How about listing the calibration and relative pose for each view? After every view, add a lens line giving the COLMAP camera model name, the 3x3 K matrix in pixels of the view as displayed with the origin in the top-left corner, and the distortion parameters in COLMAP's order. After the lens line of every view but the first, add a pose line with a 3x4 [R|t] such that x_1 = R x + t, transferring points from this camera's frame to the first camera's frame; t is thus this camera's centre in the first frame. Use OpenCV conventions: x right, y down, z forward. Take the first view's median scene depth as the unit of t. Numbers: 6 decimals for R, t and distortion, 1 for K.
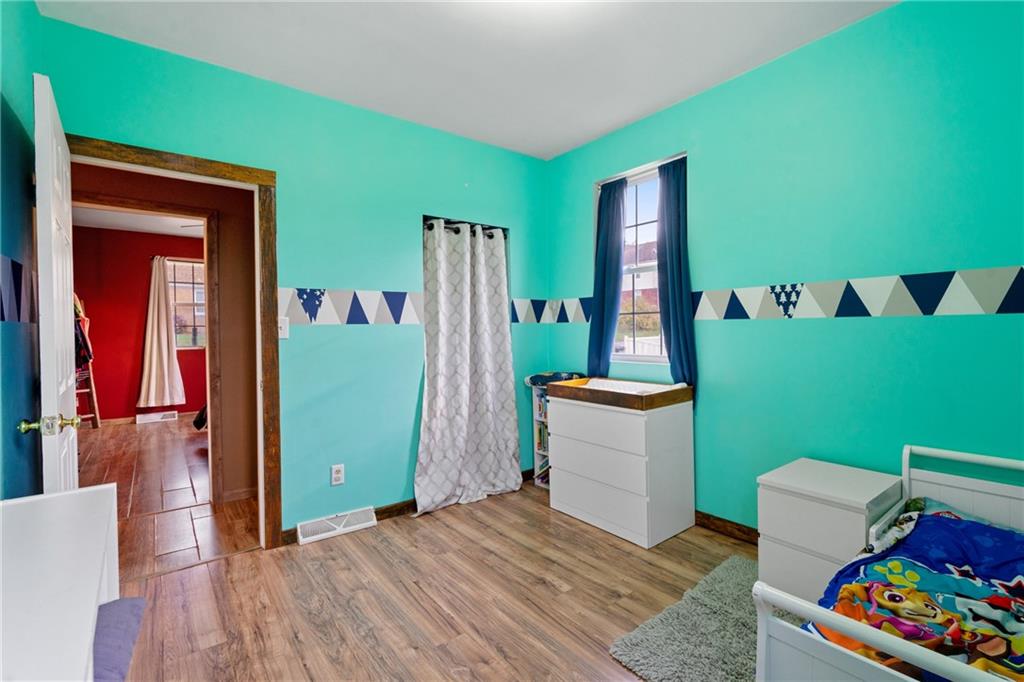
lens RADIAL K [[462.6, 0, 507.8], [0, 462.6, 340.8], [0, 0, 1]] dist [-0.003745, 0.000451]
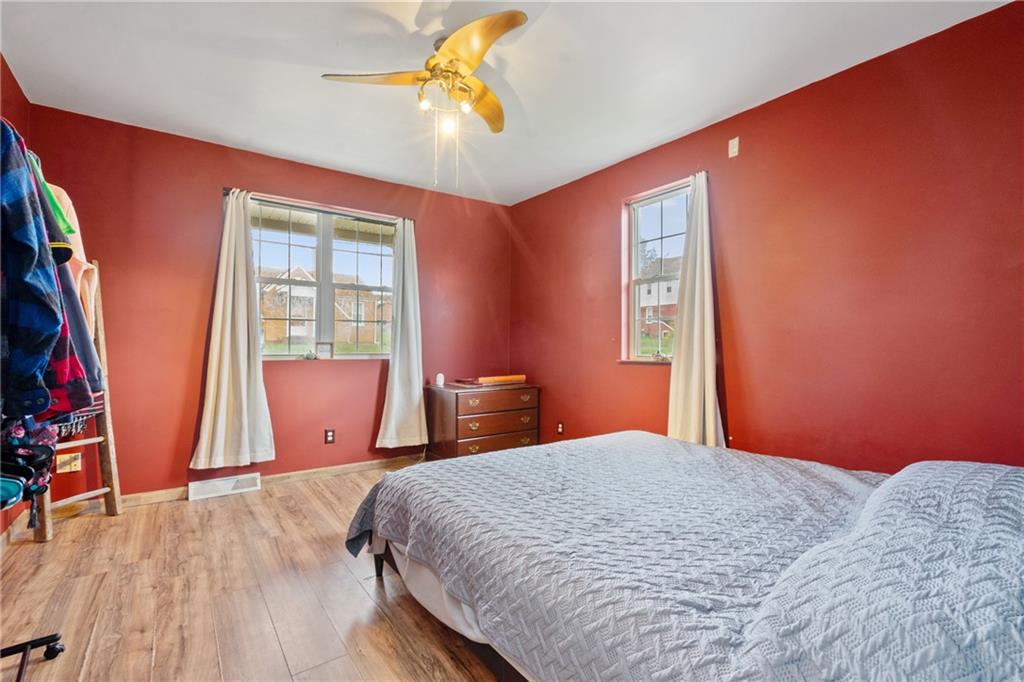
lens RADIAL K [[462.6, 0, 517.5], [0, 462.6, 342.6], [0, 0, 1]] dist [-0.003745, 0.000451]
pose [[0.999759, 0.014114, -0.016809, -0.420508], [-0.014479, 0.999658, -0.021770, 0.004782], [0.016496, 0.022008, 0.999622, 0.472115]]
